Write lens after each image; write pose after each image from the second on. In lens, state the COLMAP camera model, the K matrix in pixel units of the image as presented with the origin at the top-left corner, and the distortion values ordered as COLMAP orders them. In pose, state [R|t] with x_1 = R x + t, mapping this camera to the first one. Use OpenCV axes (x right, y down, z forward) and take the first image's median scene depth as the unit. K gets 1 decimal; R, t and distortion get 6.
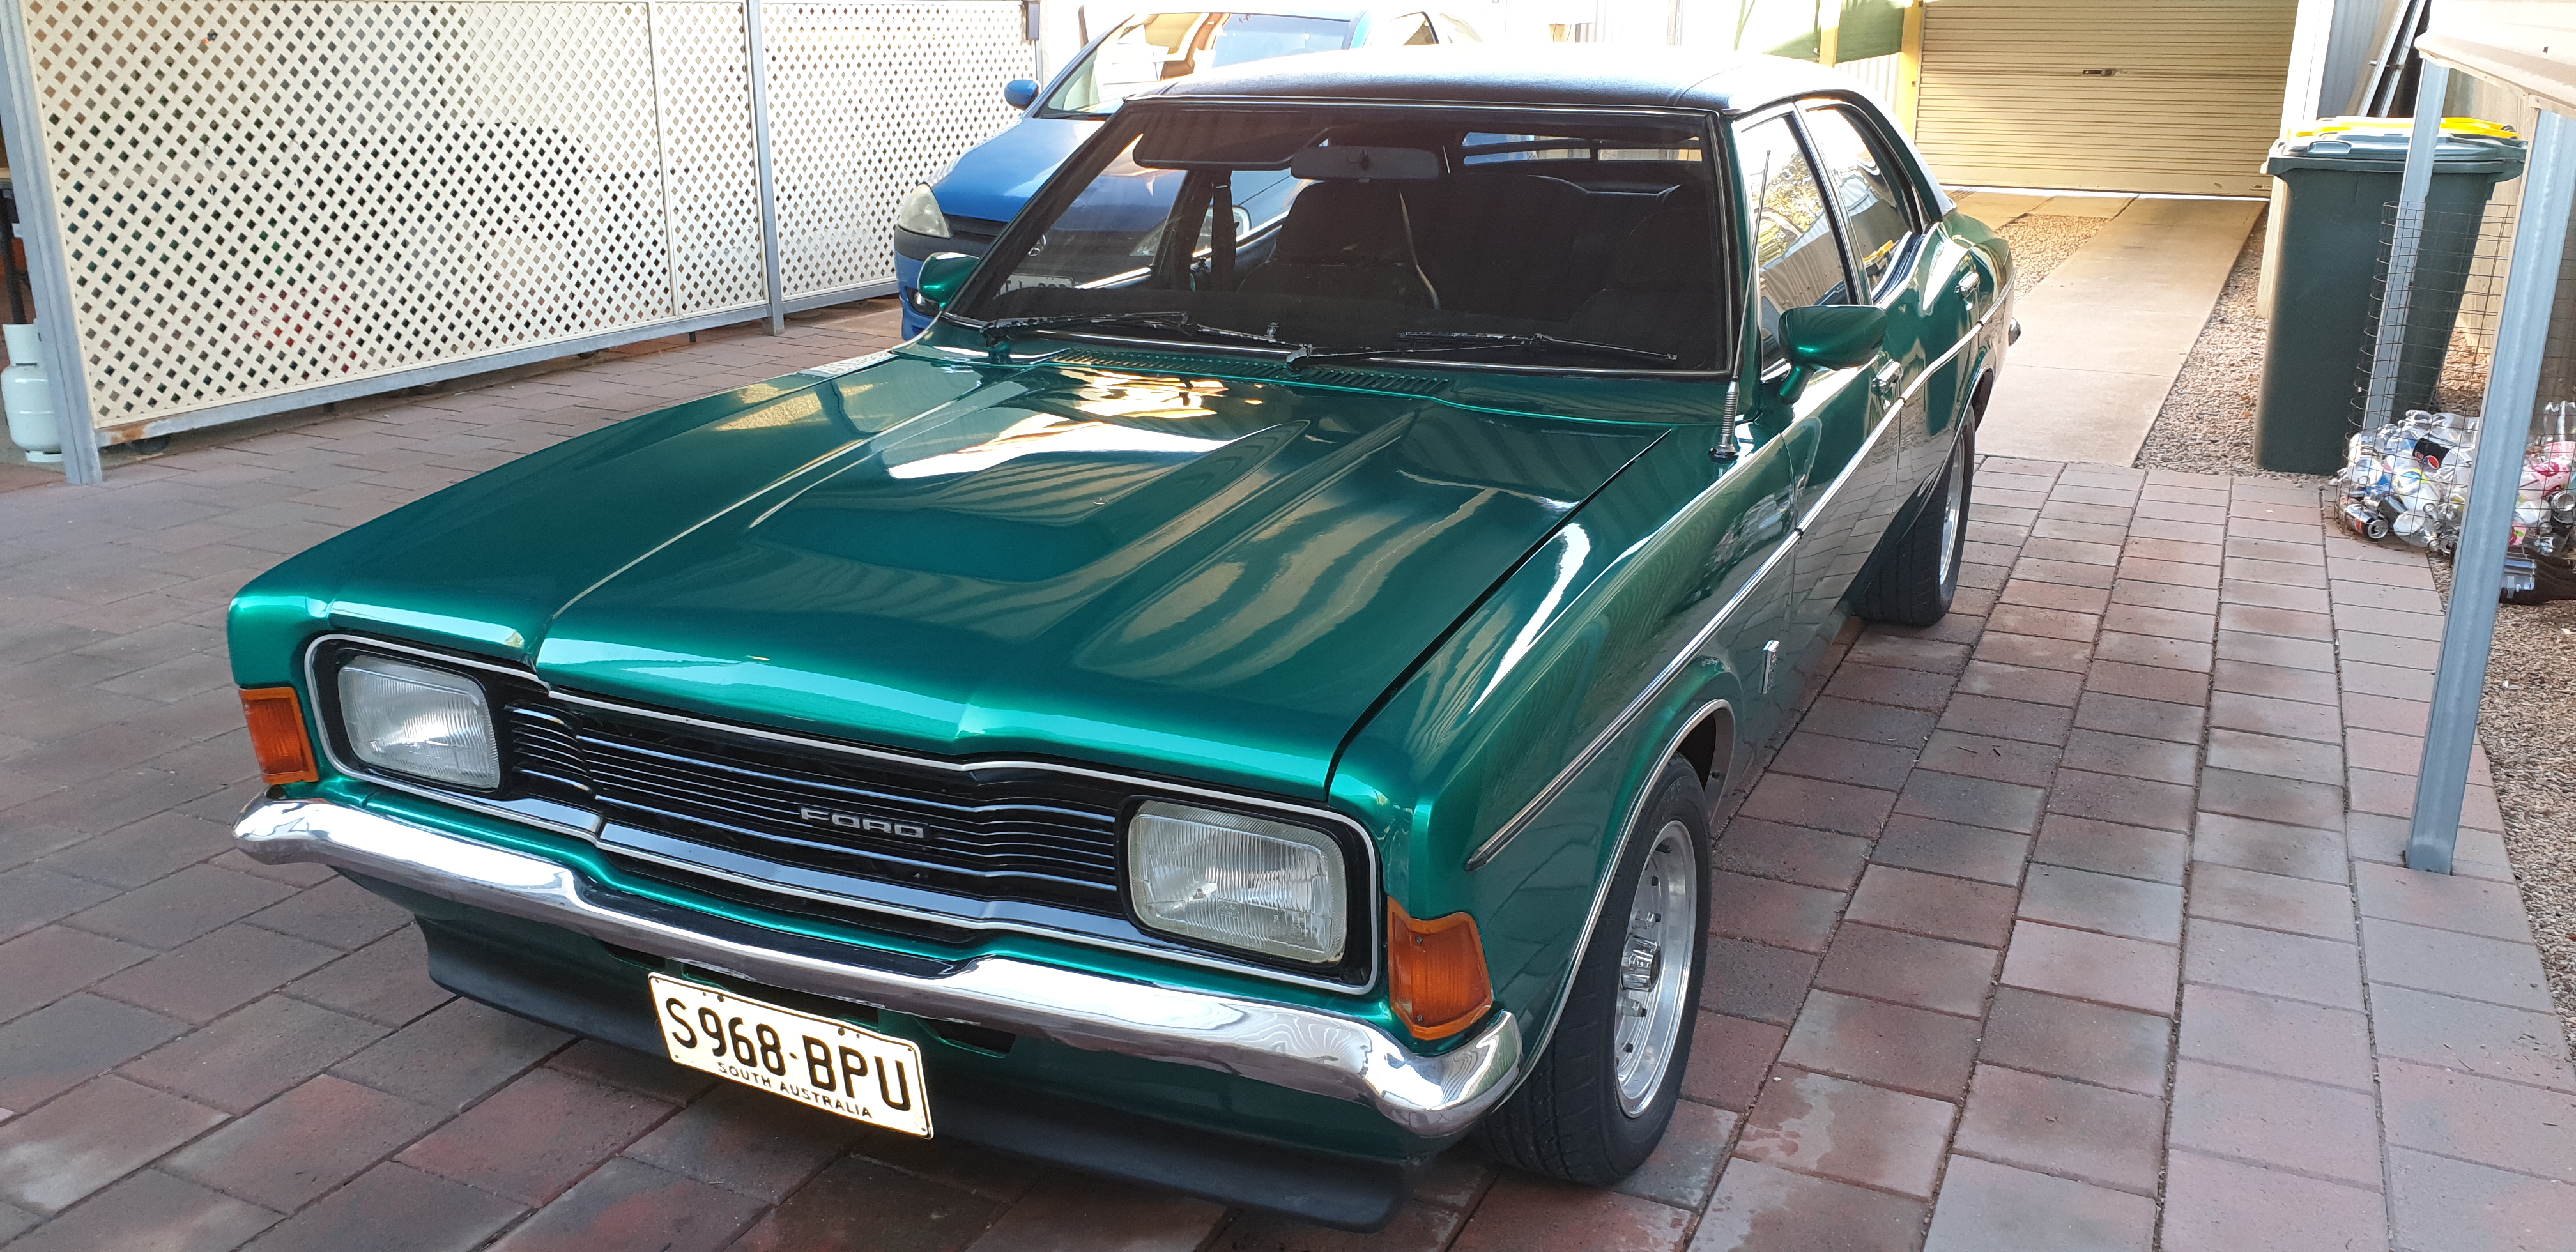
lens RADIAL K [[1987.1, 0, 1280.6], [0, 1987.1, 642.1], [0, 0, 1]] dist [-0.002291, 0.010001]
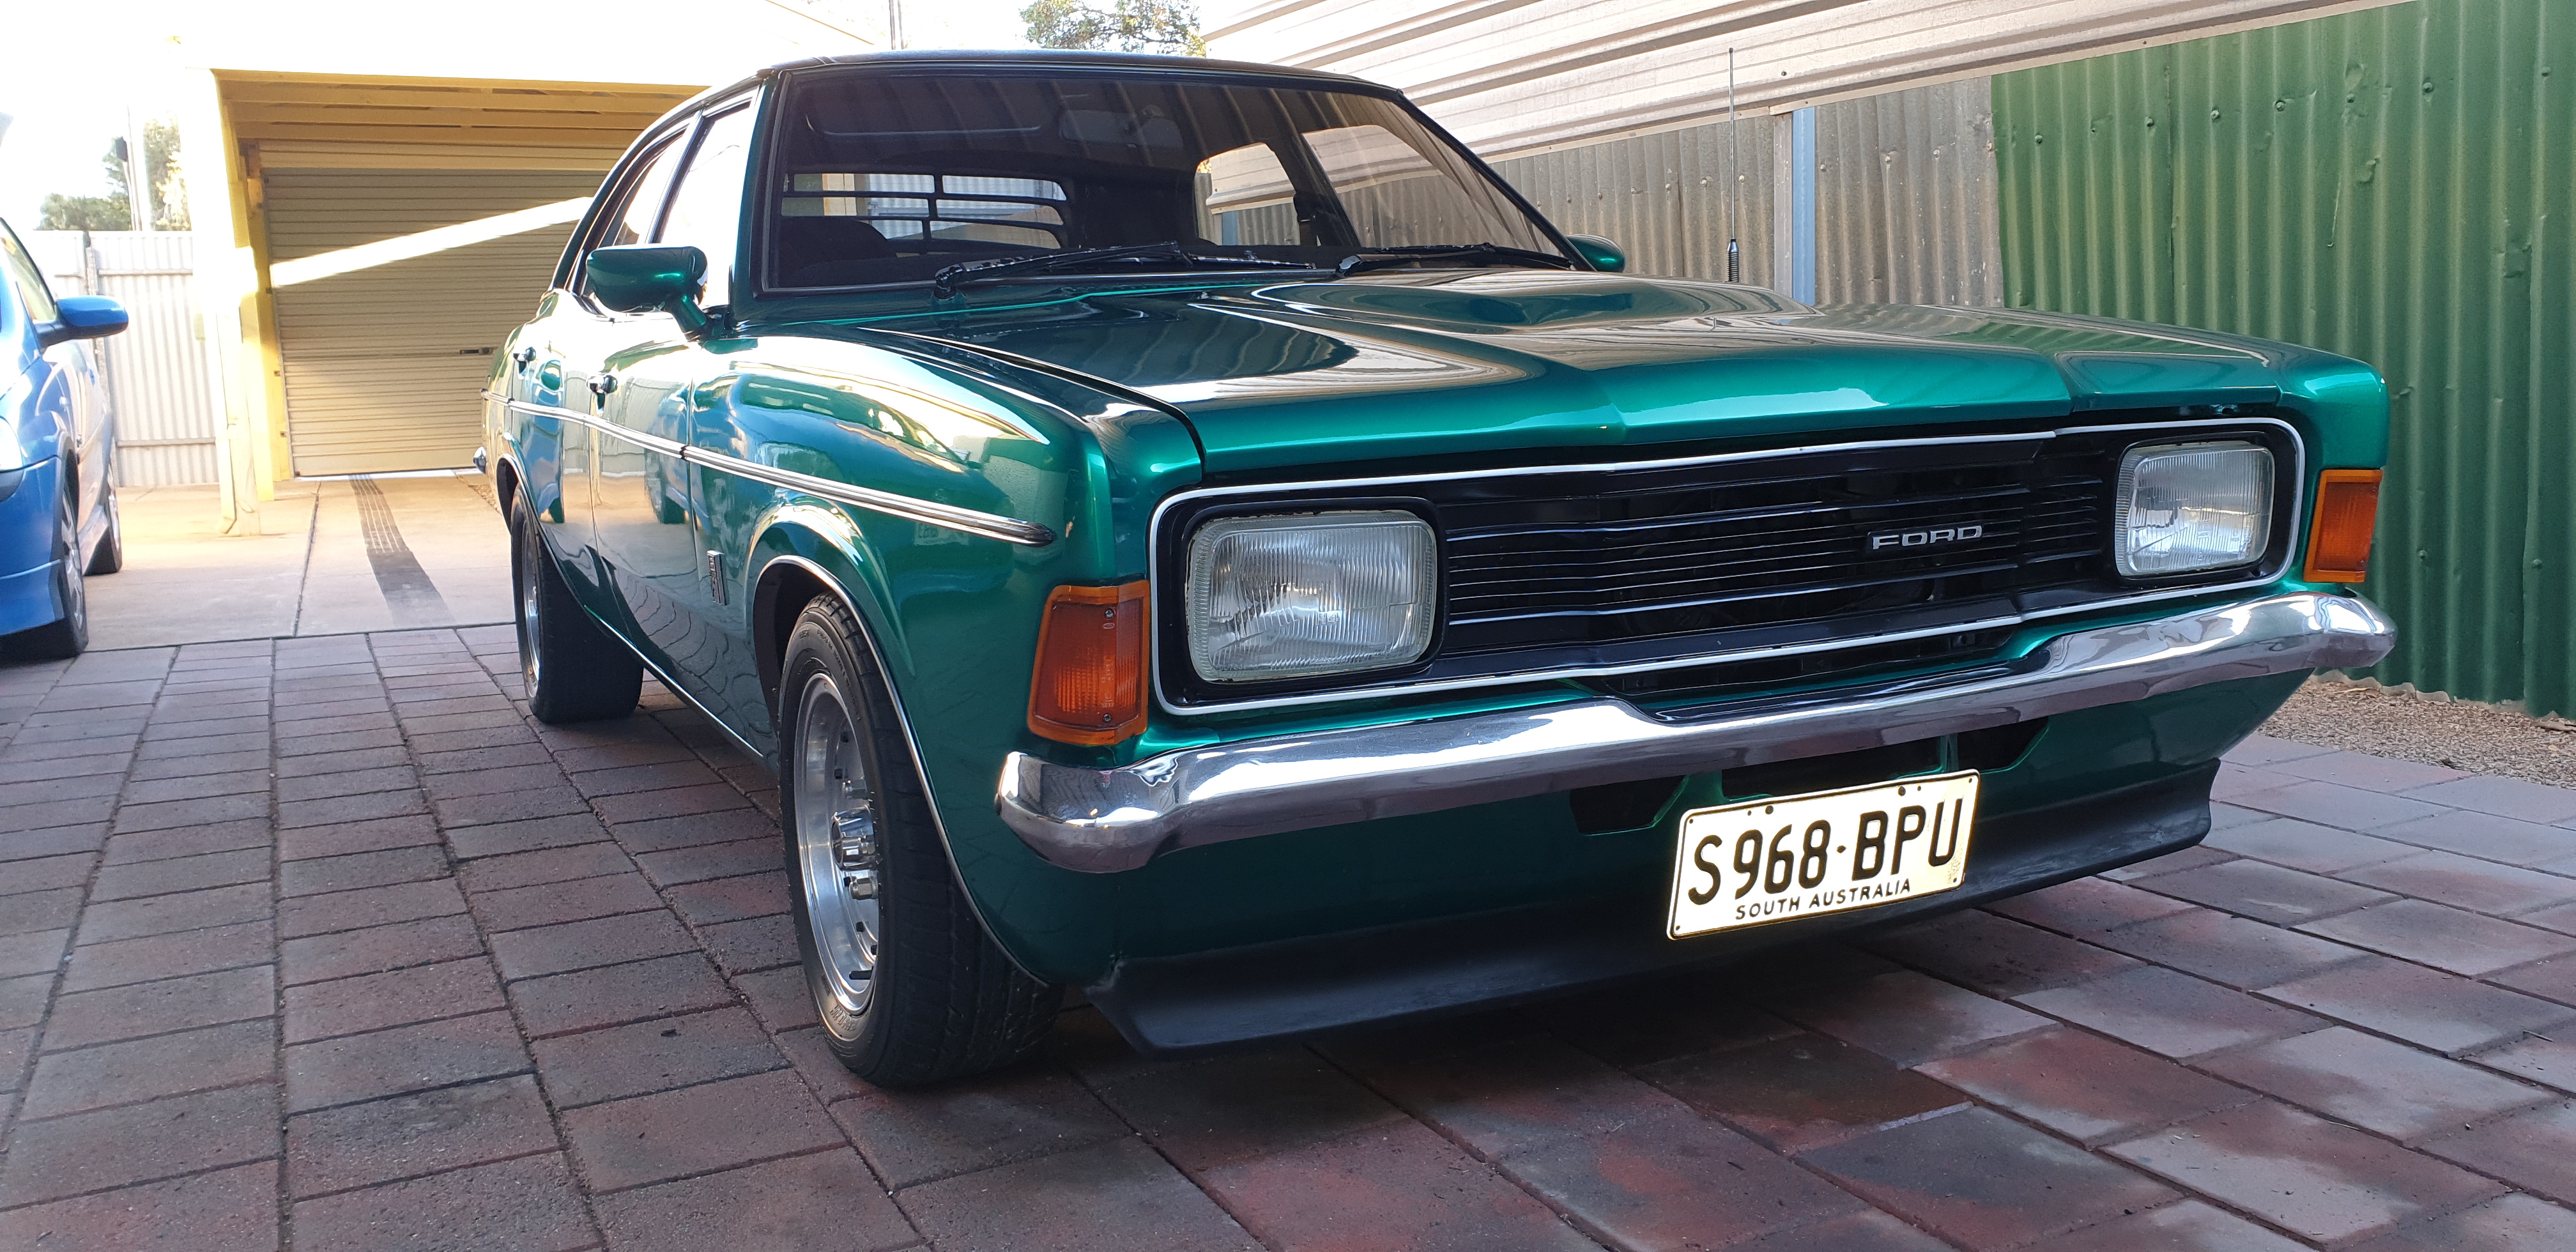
lens RADIAL K [[1987.1, 0, 1310.2], [0, 1987.1, 620.2], [0, 0, 1]] dist [-0.002291, 0.010001]
pose [[0.610185, -0.124355, 0.782439, -1.055338], [0.263615, 0.963198, -0.052496, 0.094511], [-0.747116, 0.238295, 0.620511, 0.602974]]
